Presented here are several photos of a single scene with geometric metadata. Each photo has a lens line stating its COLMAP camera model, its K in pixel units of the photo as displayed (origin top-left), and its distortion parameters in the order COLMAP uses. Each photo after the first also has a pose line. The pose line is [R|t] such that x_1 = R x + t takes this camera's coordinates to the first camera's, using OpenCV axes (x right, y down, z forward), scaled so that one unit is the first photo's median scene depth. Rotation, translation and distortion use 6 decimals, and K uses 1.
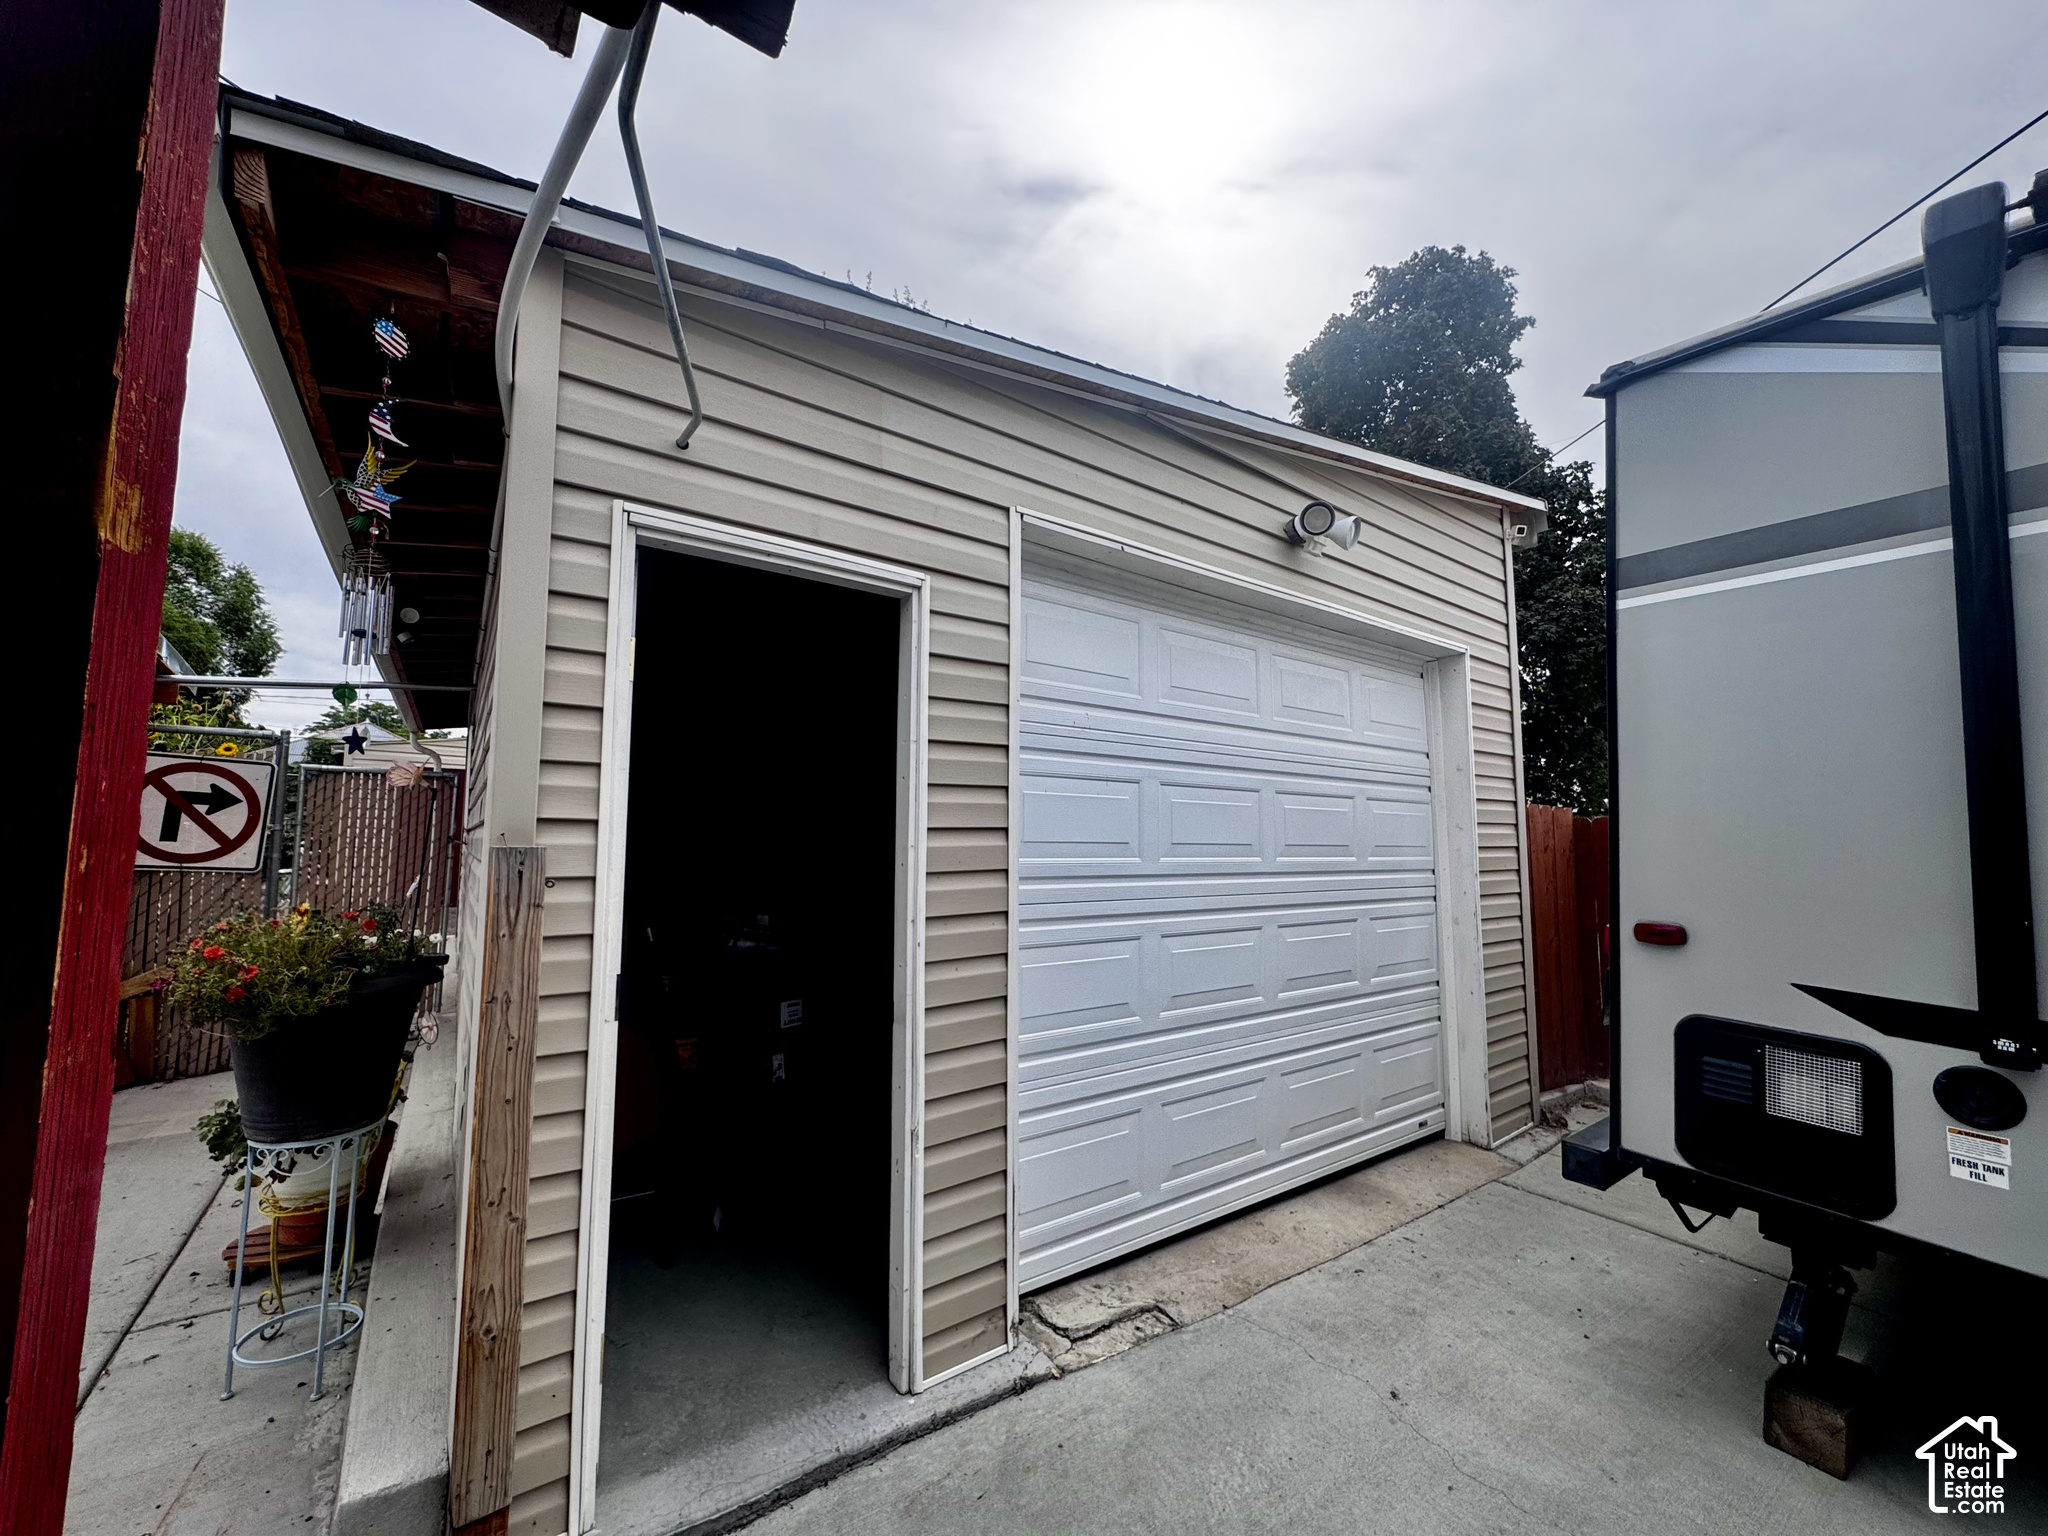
lens RADIAL K [[811.4, 0, 1023.6], [0, 811.4, 772.3], [0, 0, 1]] dist [-0.003187, 0.000091]
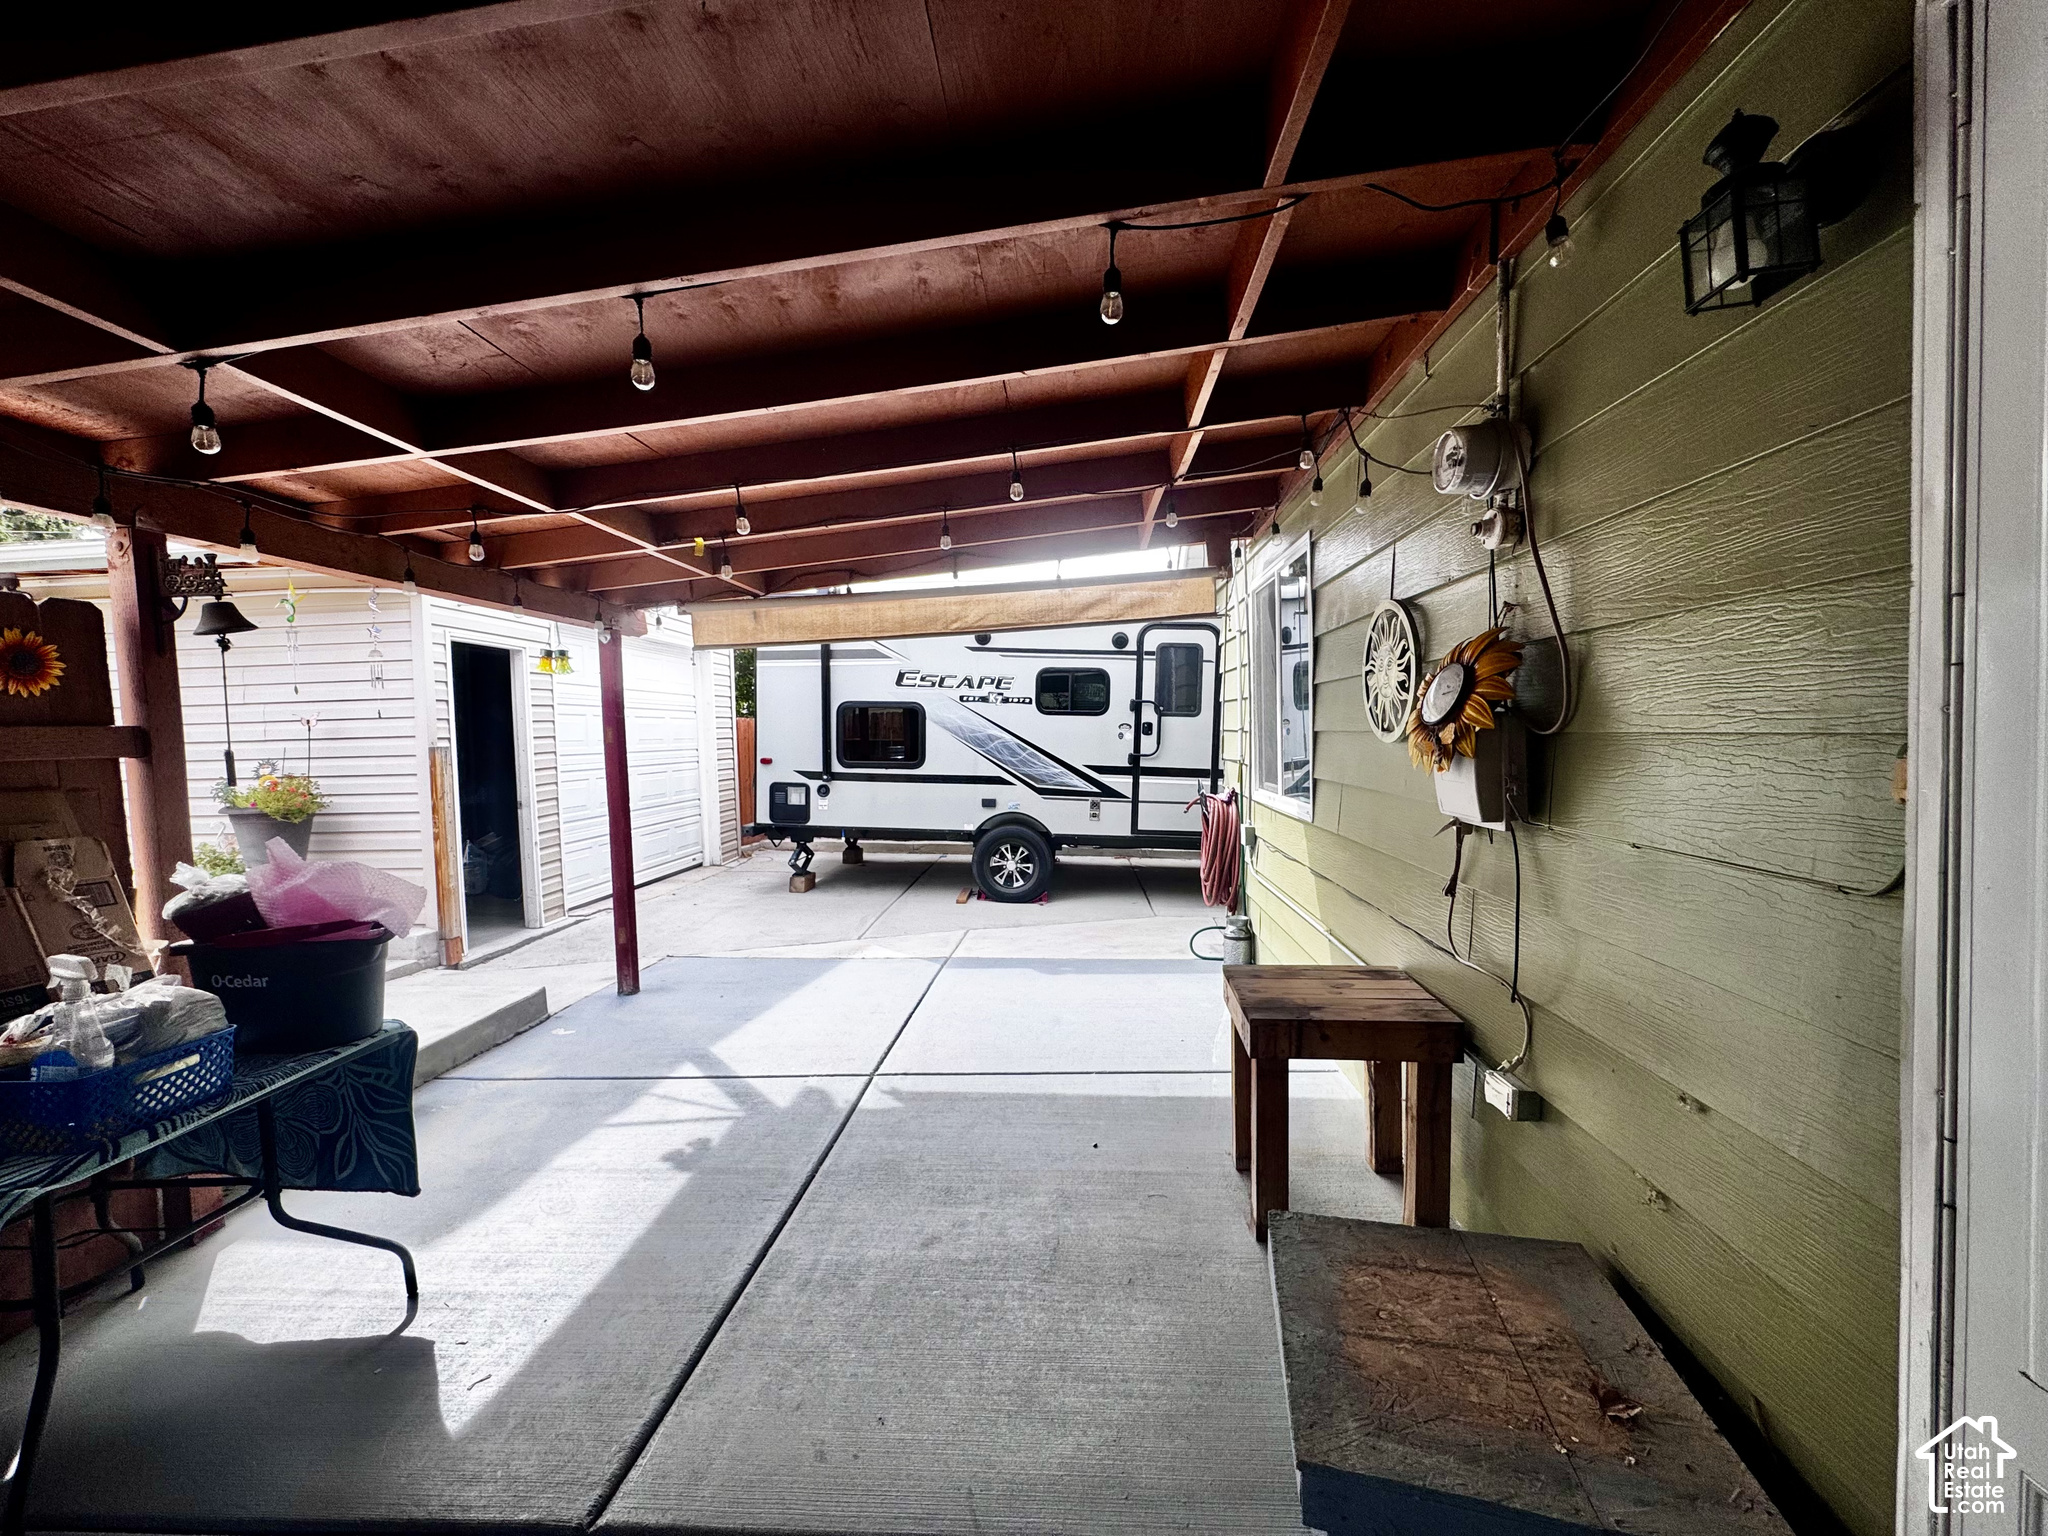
lens RADIAL K [[811.4, 0, 1014.2], [0, 811.4, 759.2], [0, 0, 1]] dist [-0.003187, 0.000091]
pose [[0.643316, -0.050622, 0.763926, -0.941623], [-0.037680, 0.994509, 0.097633, -0.149408], [-0.764673, -0.091593, 0.637876, -1.605984]]
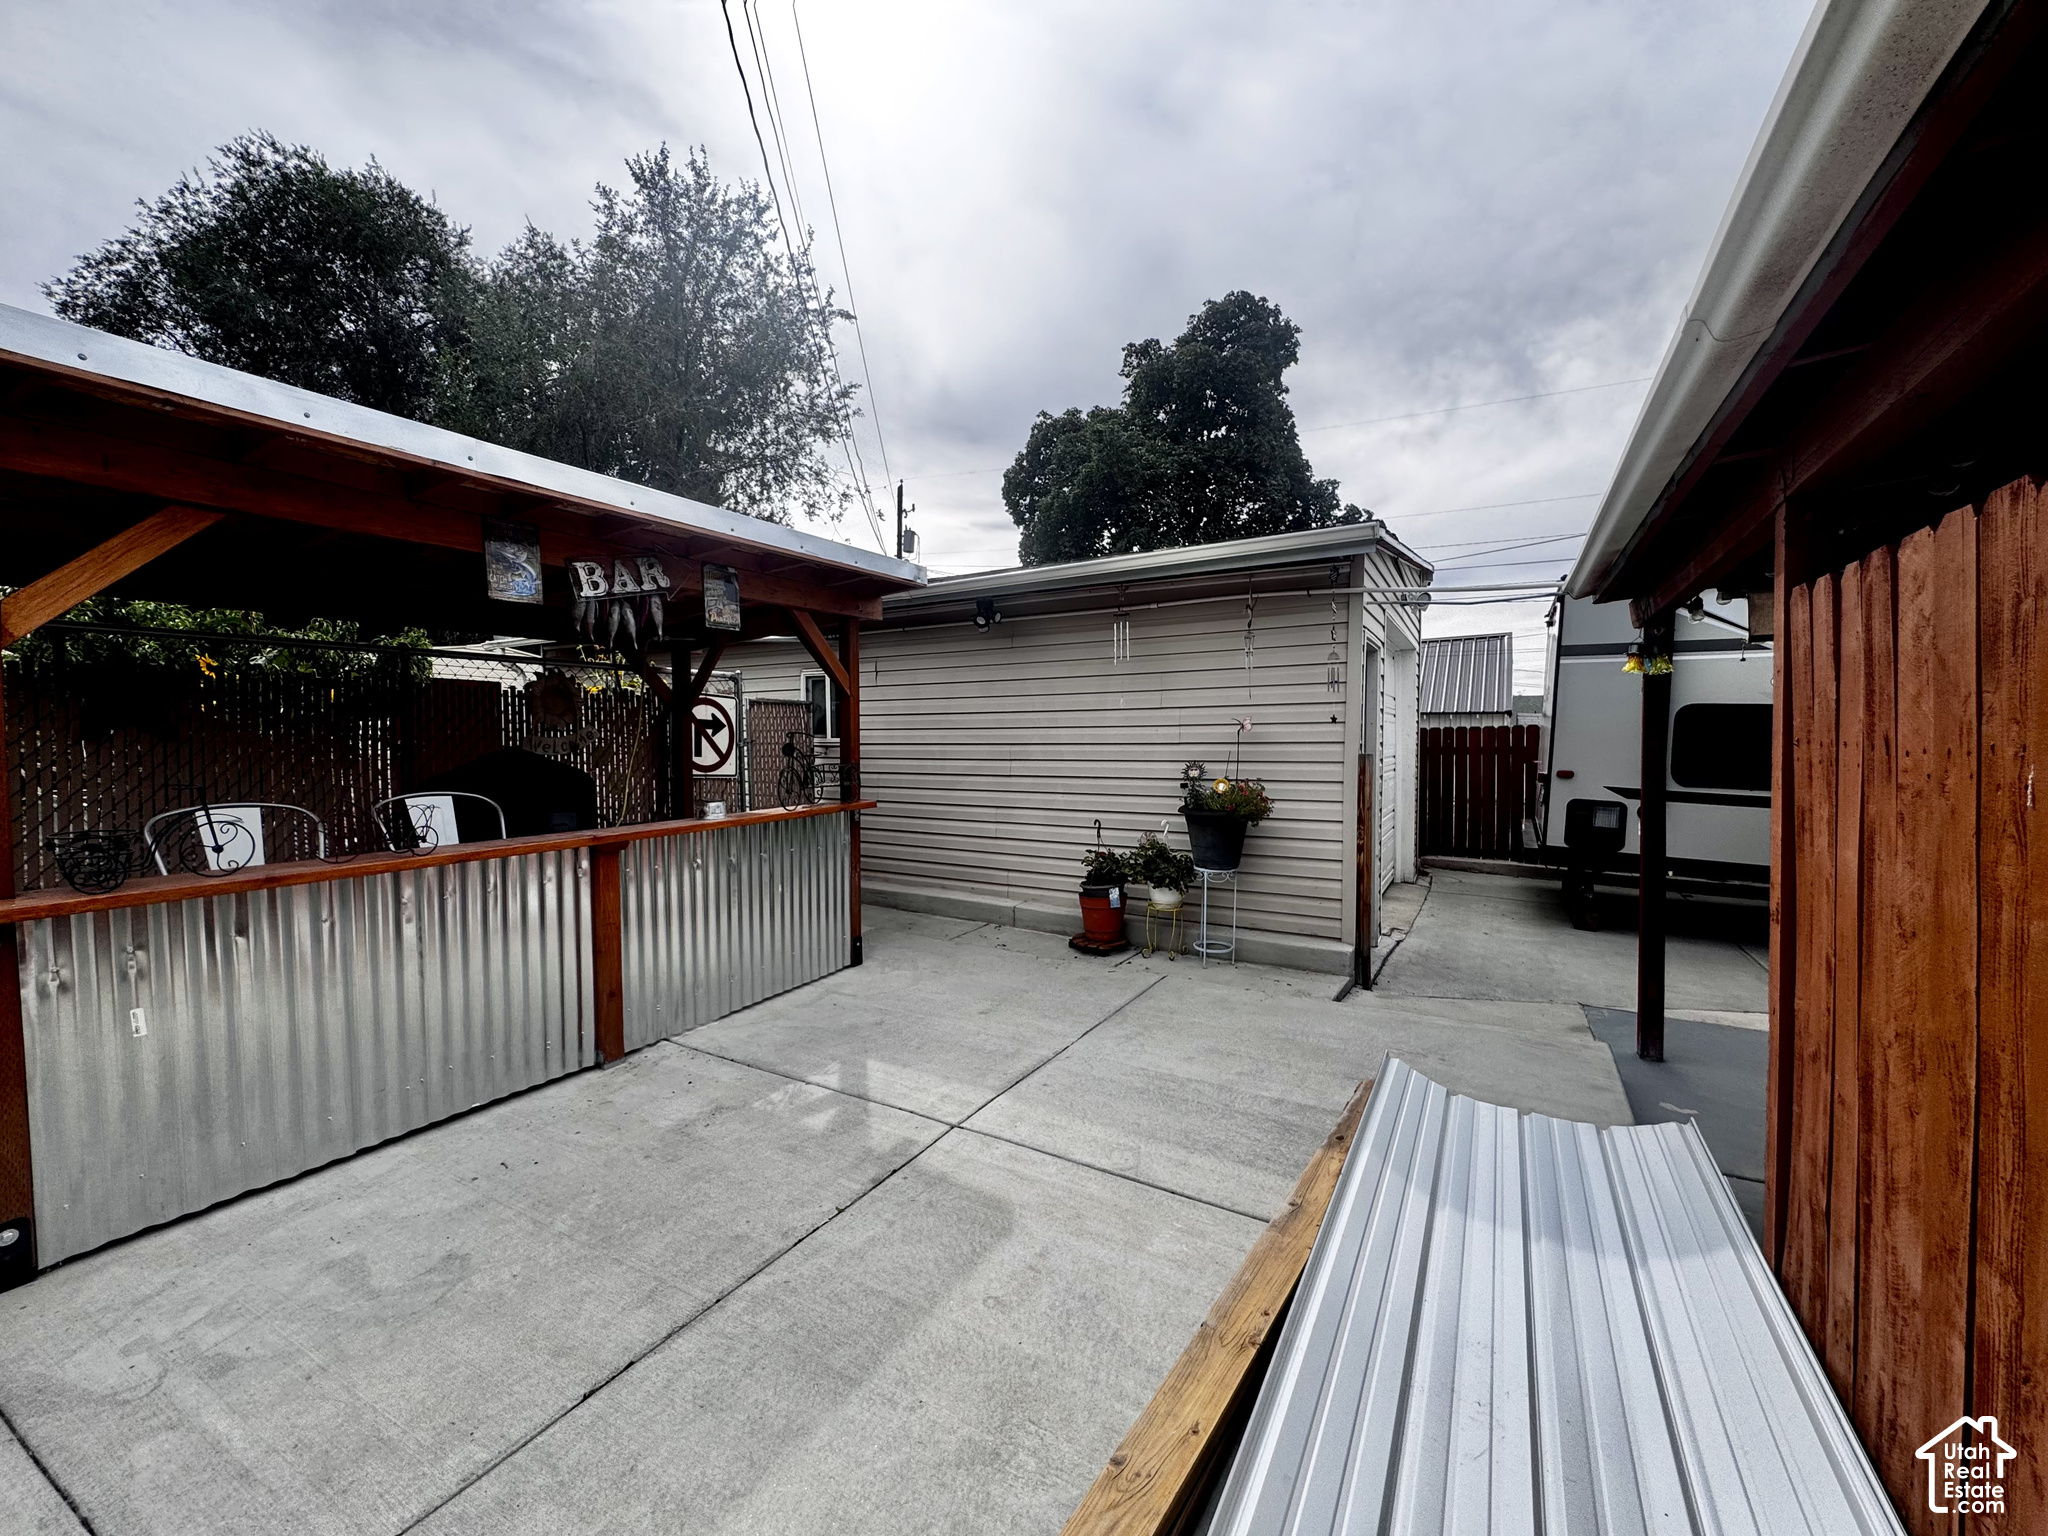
lens RADIAL K [[811.4, 0, 1028.2], [0, 811.4, 769.0], [0, 0, 1]] dist [-0.003187, 0.000091]
pose [[0.915468, -0.029073, 0.401339, -1.734993], [-0.021319, 0.992482, 0.120523, -0.109325], [-0.401826, -0.118891, 0.907965, -0.722024]]
